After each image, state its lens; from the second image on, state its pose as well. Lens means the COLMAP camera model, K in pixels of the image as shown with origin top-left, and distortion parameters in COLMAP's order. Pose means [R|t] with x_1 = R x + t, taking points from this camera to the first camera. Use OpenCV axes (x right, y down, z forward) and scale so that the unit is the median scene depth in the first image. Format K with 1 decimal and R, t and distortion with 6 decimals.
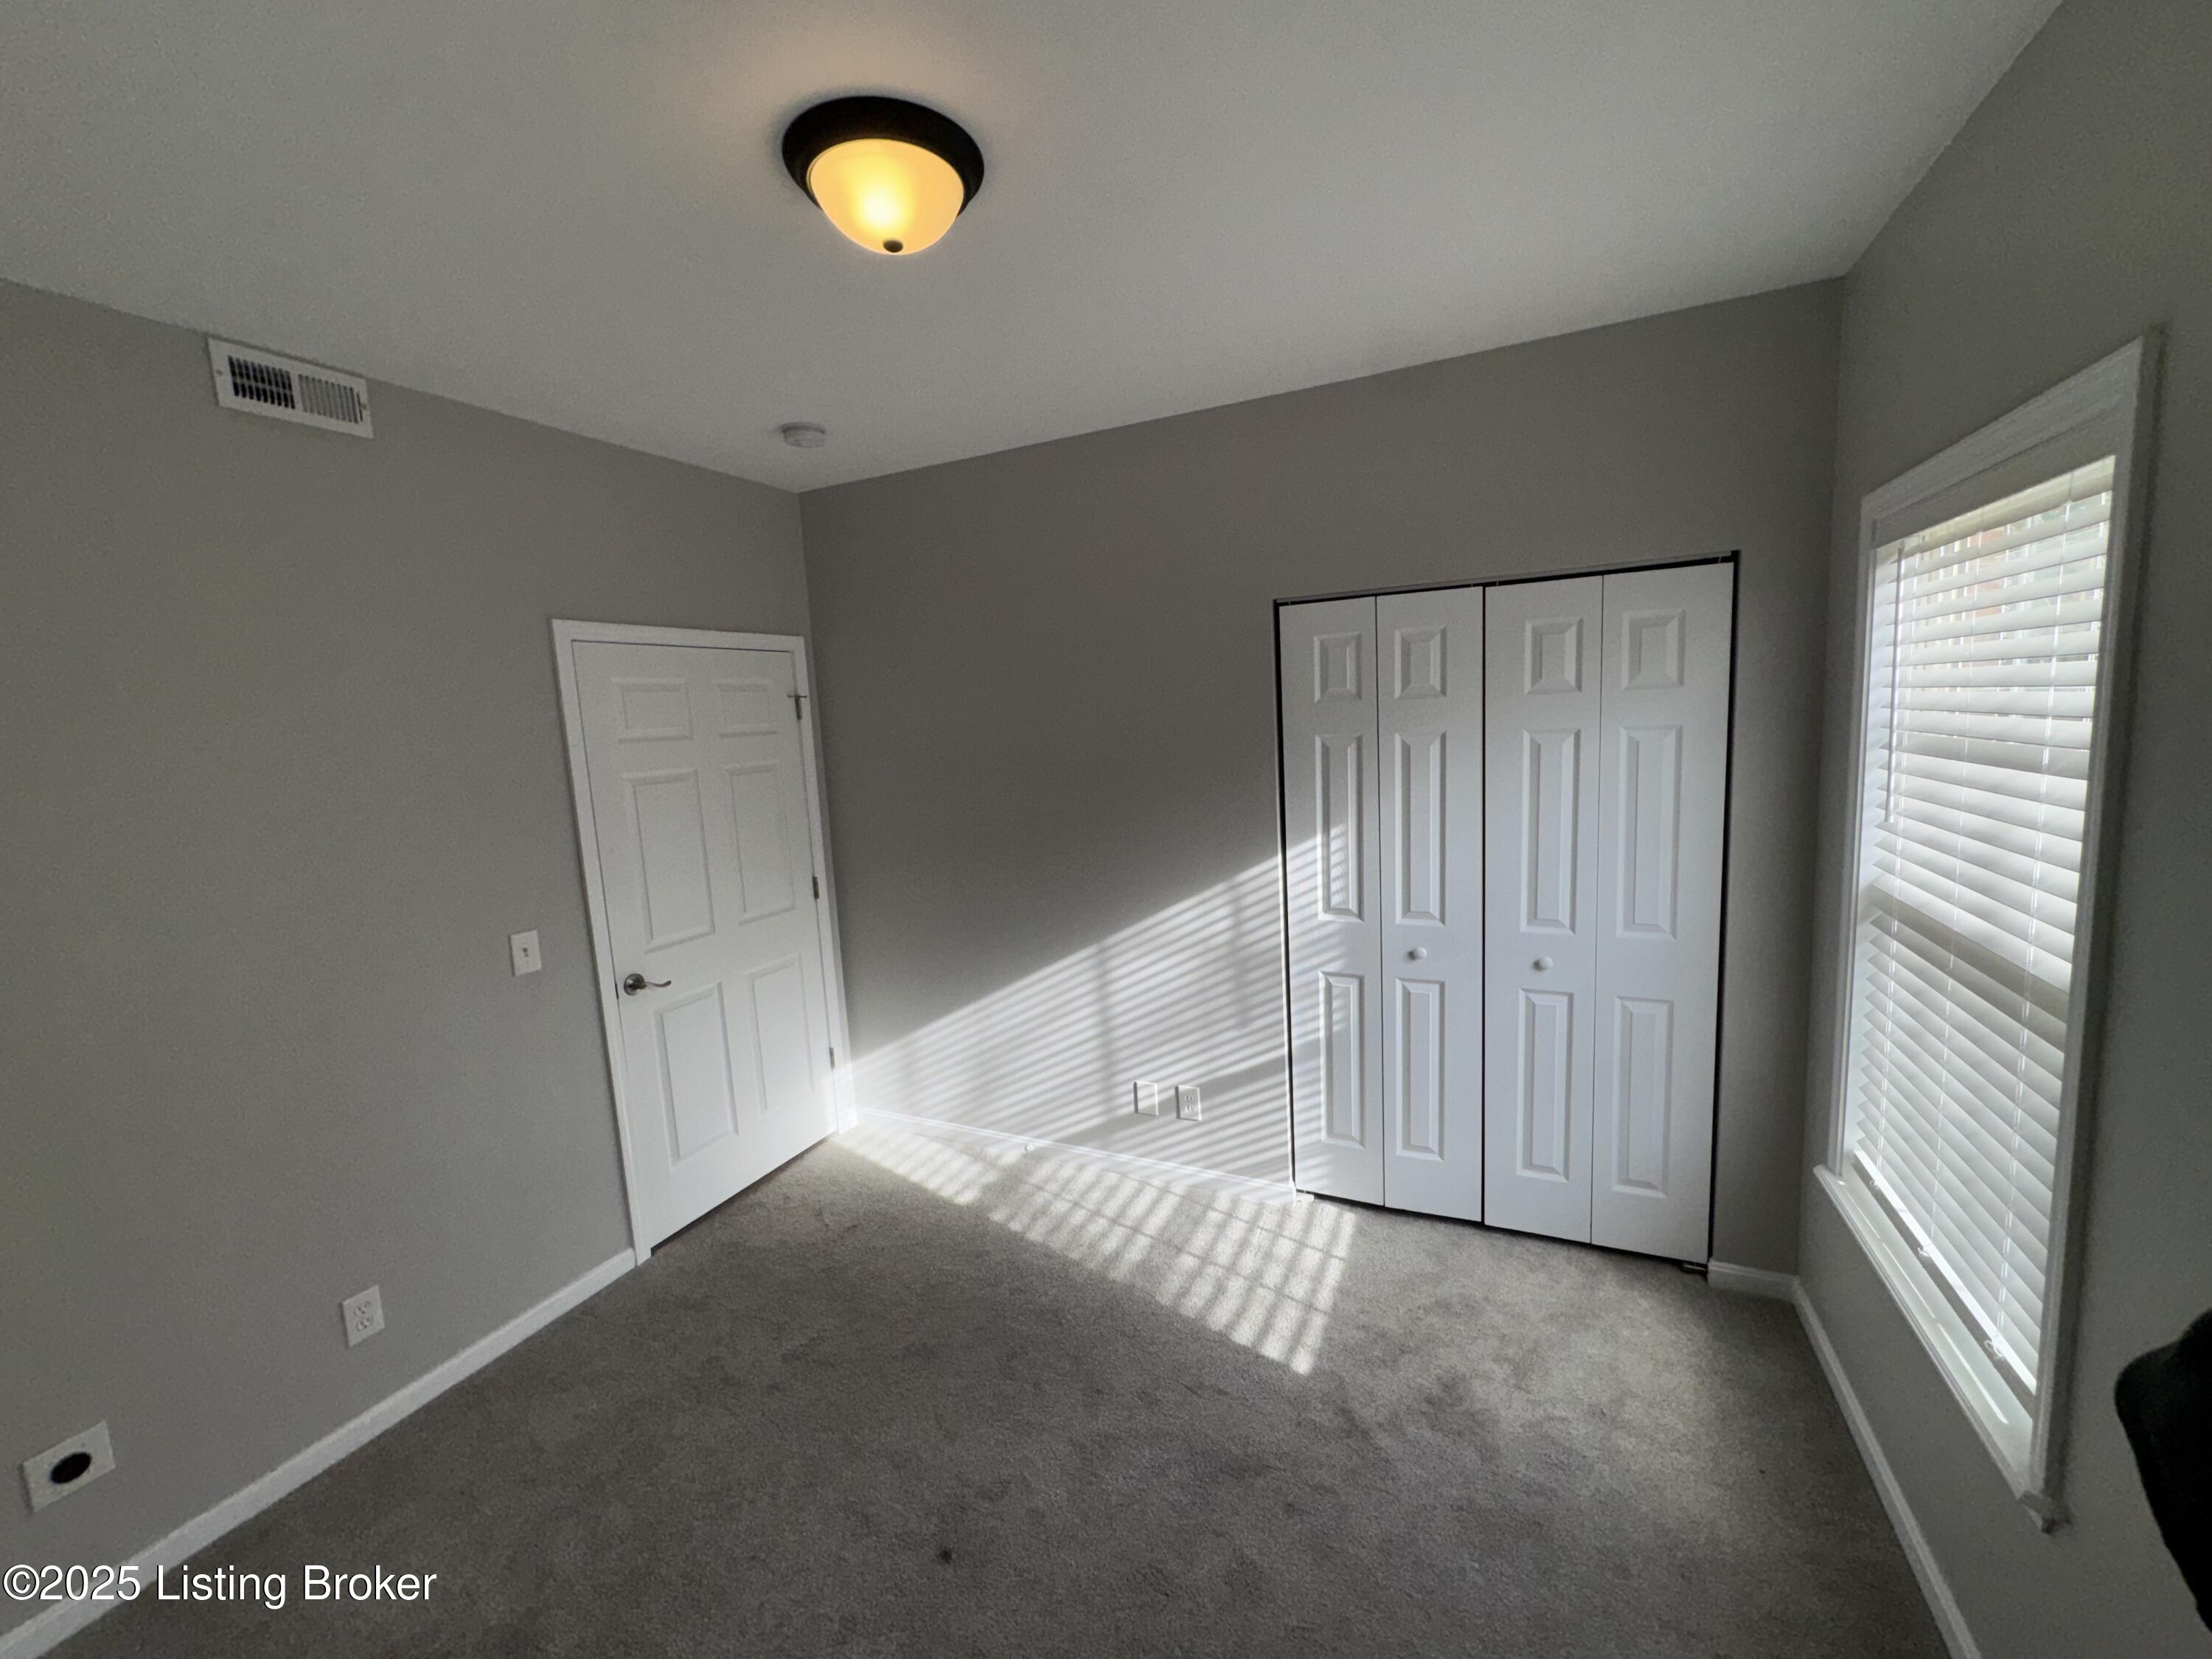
lens RADIAL K [[879.9, 0, 1102.1], [0, 879.9, 830.4], [0, 0, 1]] dist [0.001684, -0.000139]
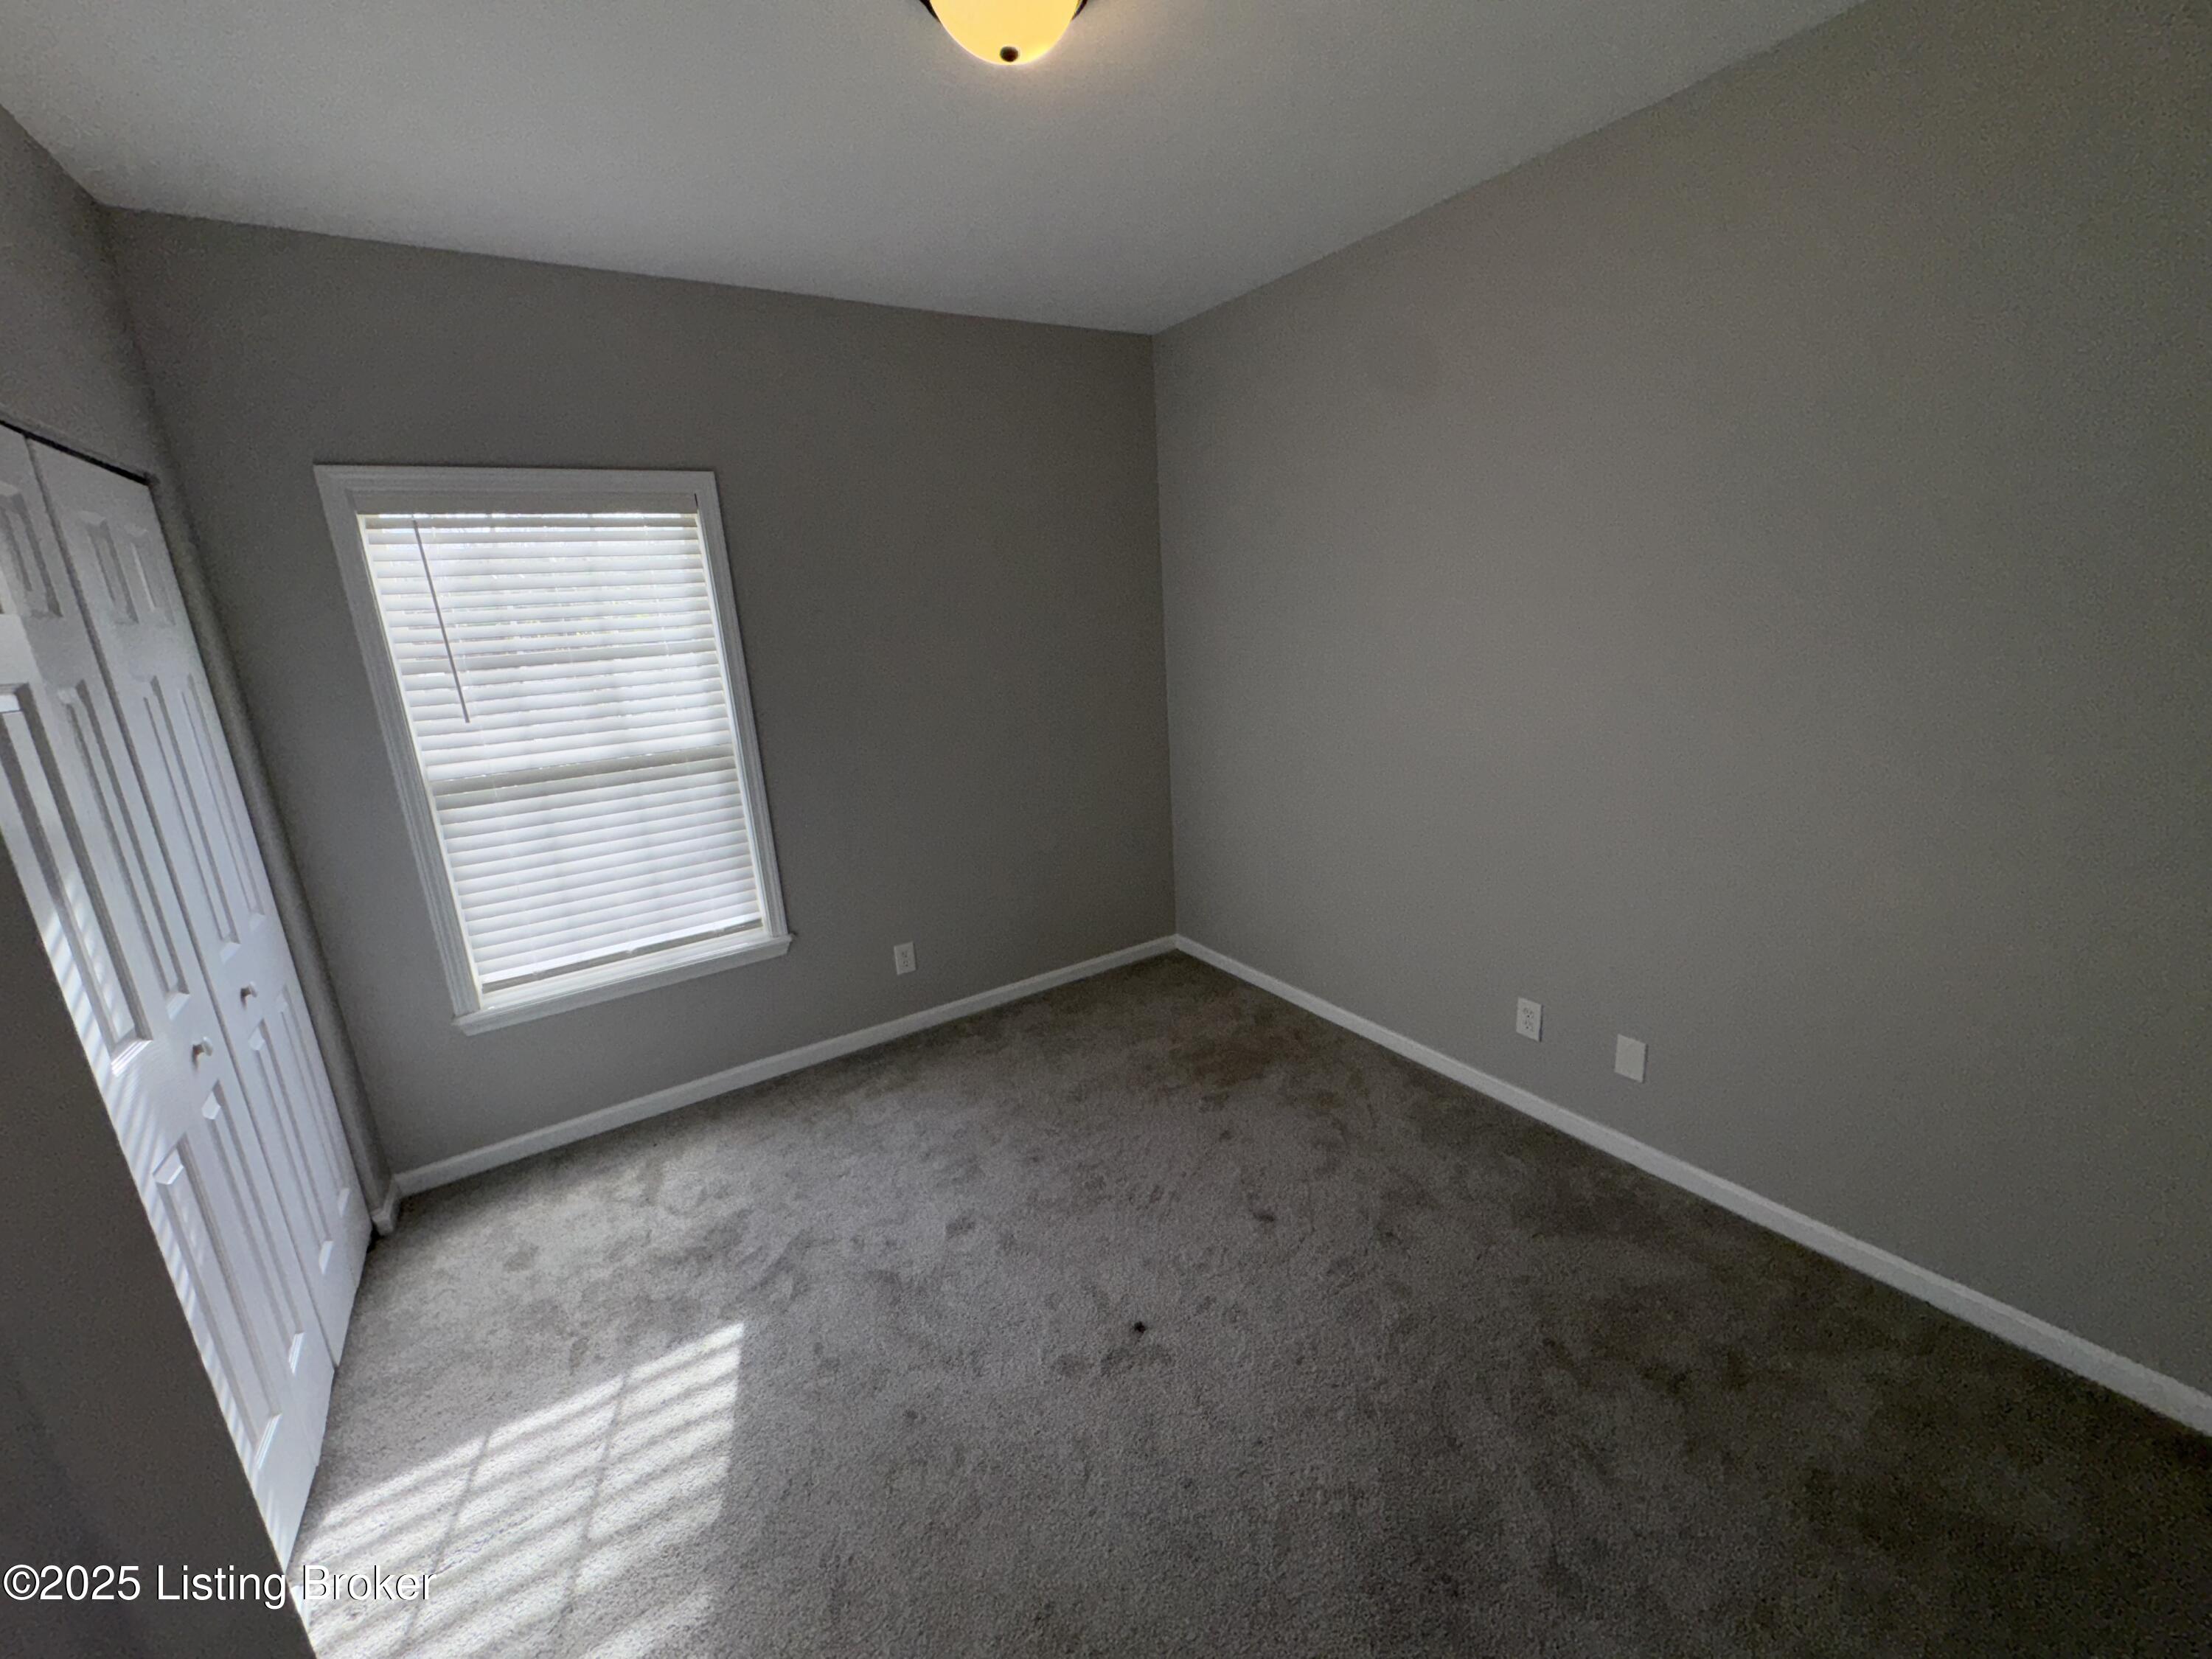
lens RADIAL K [[879.9, 0, 1099.3], [0, 879.9, 842.2], [0, 0, 1]] dist [0.001684, -0.000139]
pose [[-0.842316, -0.035141, 0.537837, -0.529922], [0.178227, 0.923578, 0.339467, -0.096816], [-0.508664, 0.381796, -0.771682, 1.229180]]
